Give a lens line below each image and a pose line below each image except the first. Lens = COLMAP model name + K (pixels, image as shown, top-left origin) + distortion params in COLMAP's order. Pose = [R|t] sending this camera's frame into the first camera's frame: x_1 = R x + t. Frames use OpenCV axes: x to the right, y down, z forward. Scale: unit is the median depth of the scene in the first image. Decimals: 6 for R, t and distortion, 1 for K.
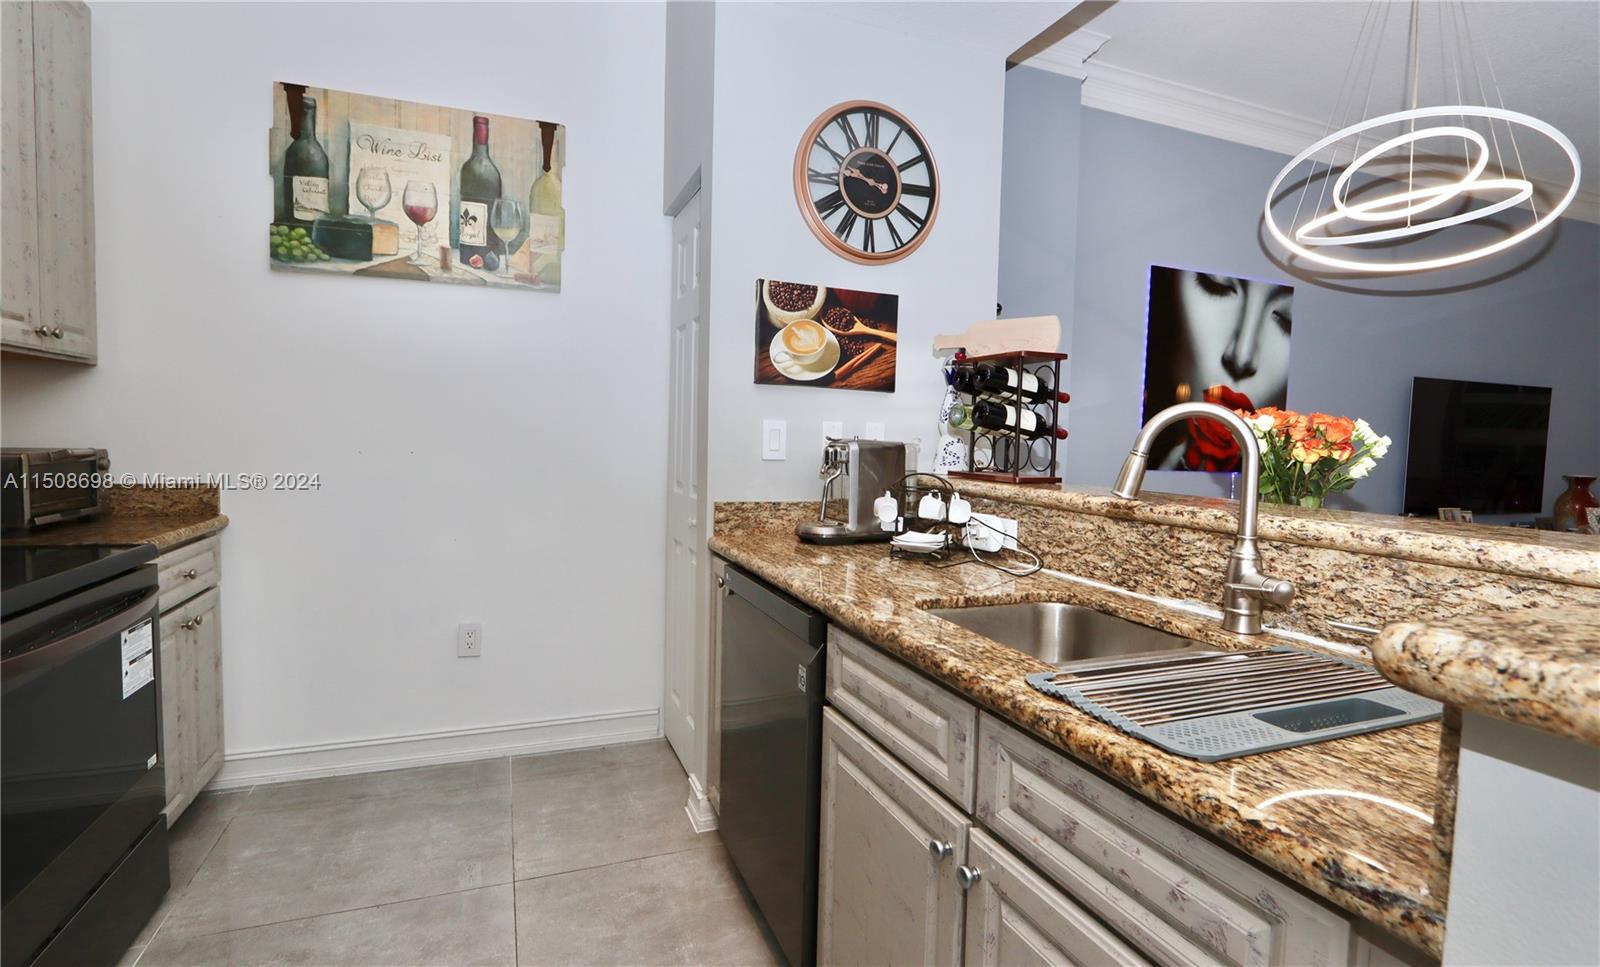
lens RADIAL K [[755.6, 0, 800.0], [0, 755.6, 483.5], [0, 0, 1]] dist [-0.017475, 0.000304]
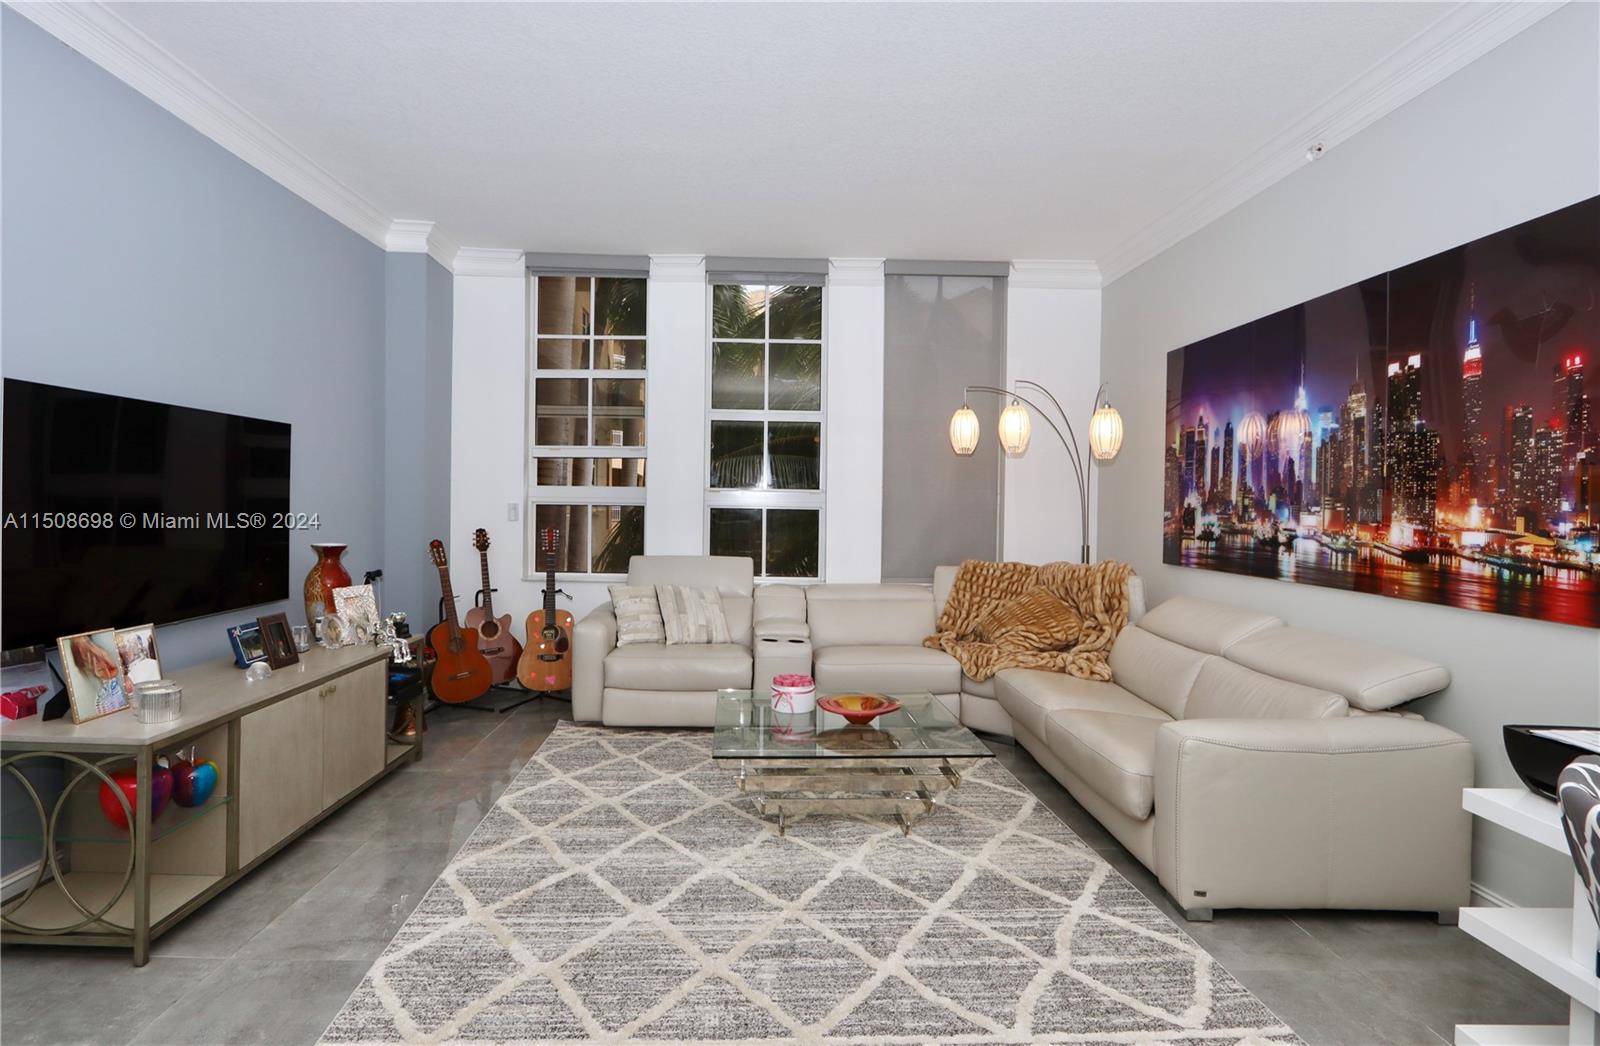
lens RADIAL K [[796.6, 0, 762.3], [0, 796.6, 513.9], [0, 0, 1]] dist [-0.012734, 0.000297]
pose [[0.352375, -0.032865, 0.935282, 0.930170], [0.053192, 0.998471, 0.015045, -0.061651], [-0.934346, 0.044448, 0.353585, 0.636487]]
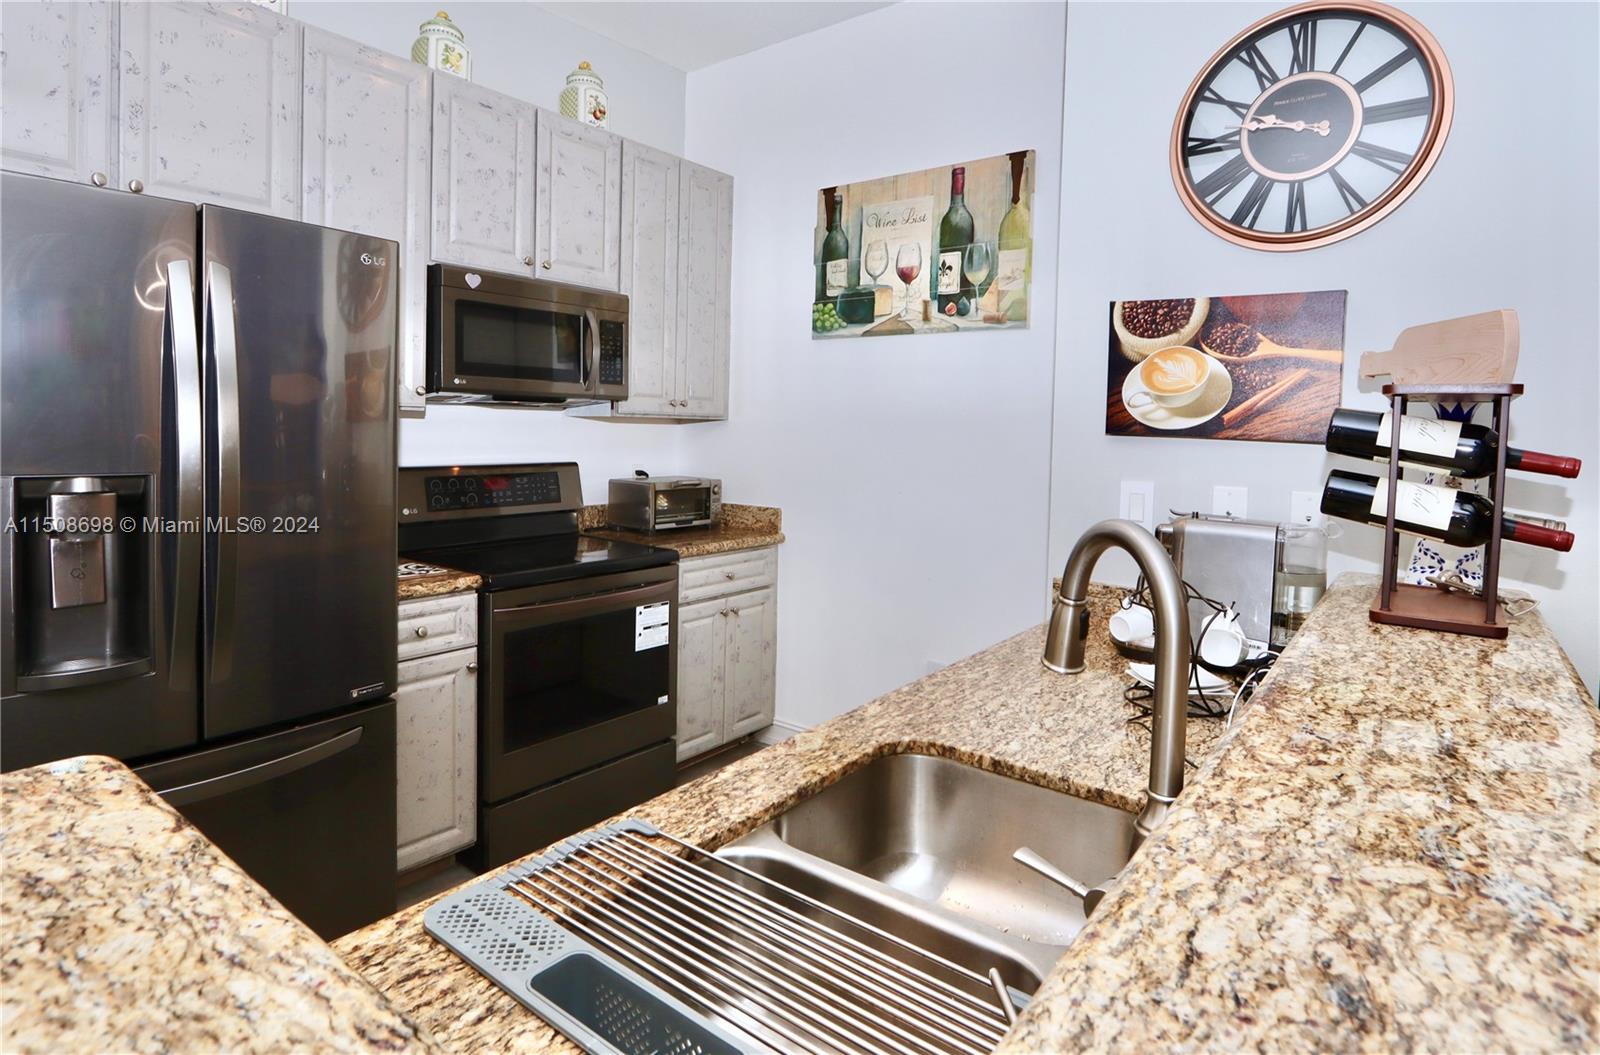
lens RADIAL K [[859.2, 0, 783.1], [0, 859.2, 462.0], [0, 0, 1]] dist [-0.004935, -0.000575]
pose [[0.504067, 0.028425, -0.863197, 0.517227], [-0.067568, 0.997693, -0.006602, -0.071504], [0.861017, 0.061652, 0.504825, 0.250316]]
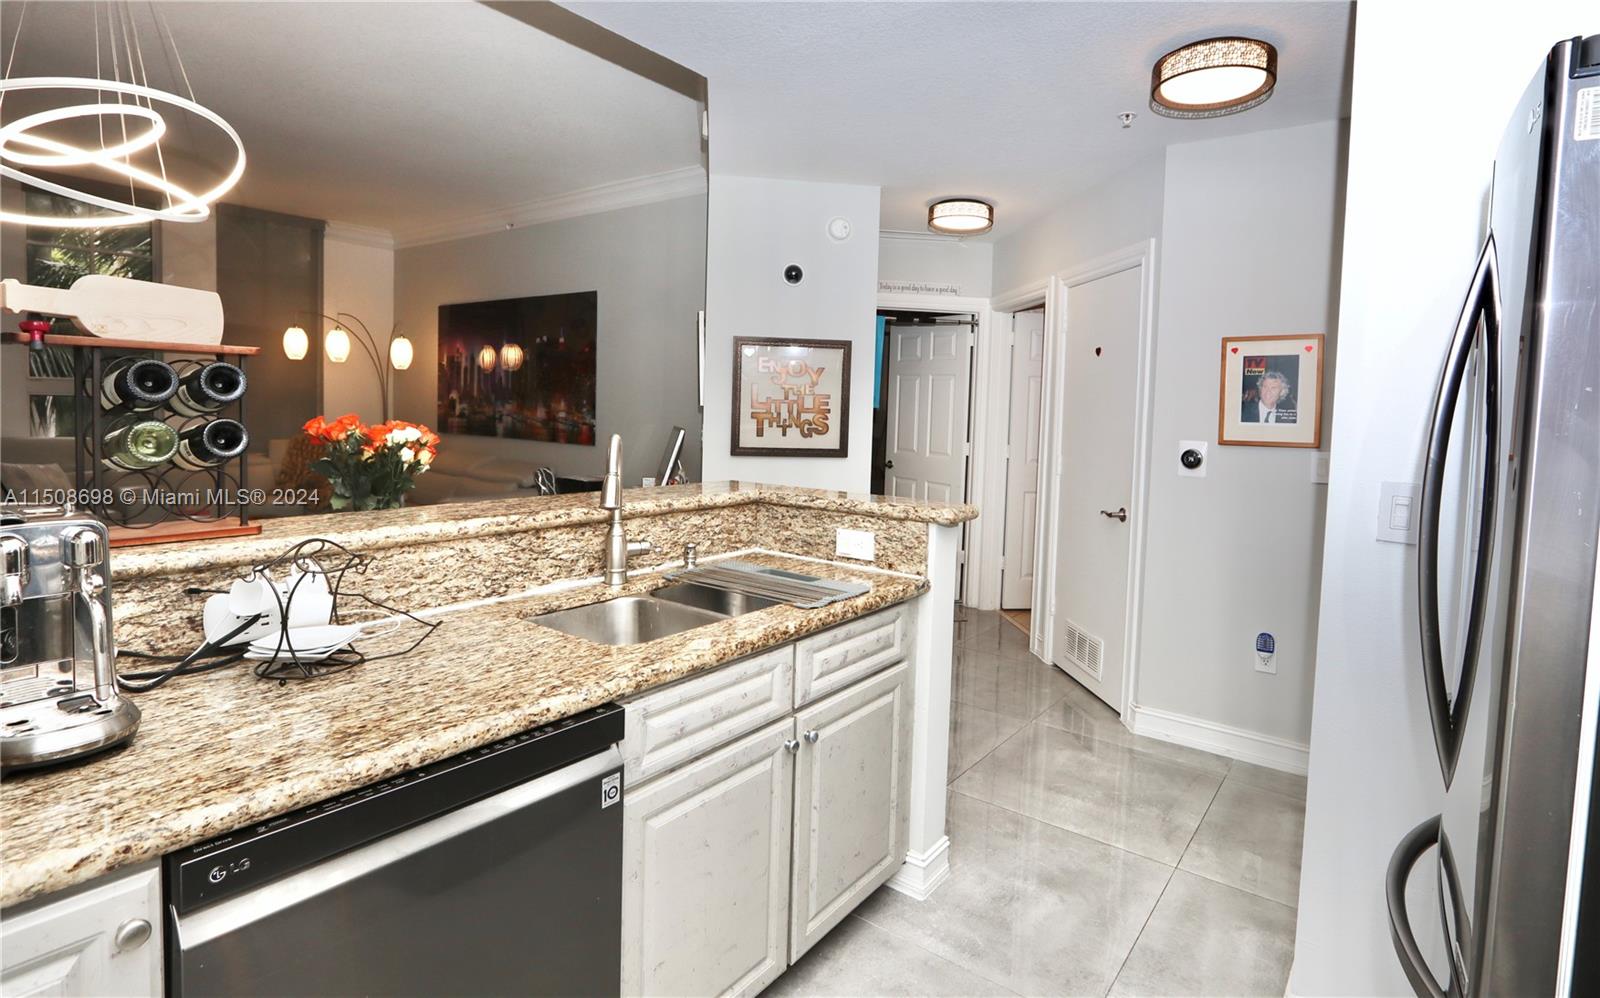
lens RADIAL K [[807.4, 0, 844.6], [0, 807.4, 445.9], [0, 0, 1]] dist [-0.020004, -0.000098]
pose [[-0.544428, -0.082925, 0.834699, -0.535600], [0.008693, 0.994490, 0.104470, -0.131408], [-0.838763, 0.064132, -0.540707, 0.793743]]
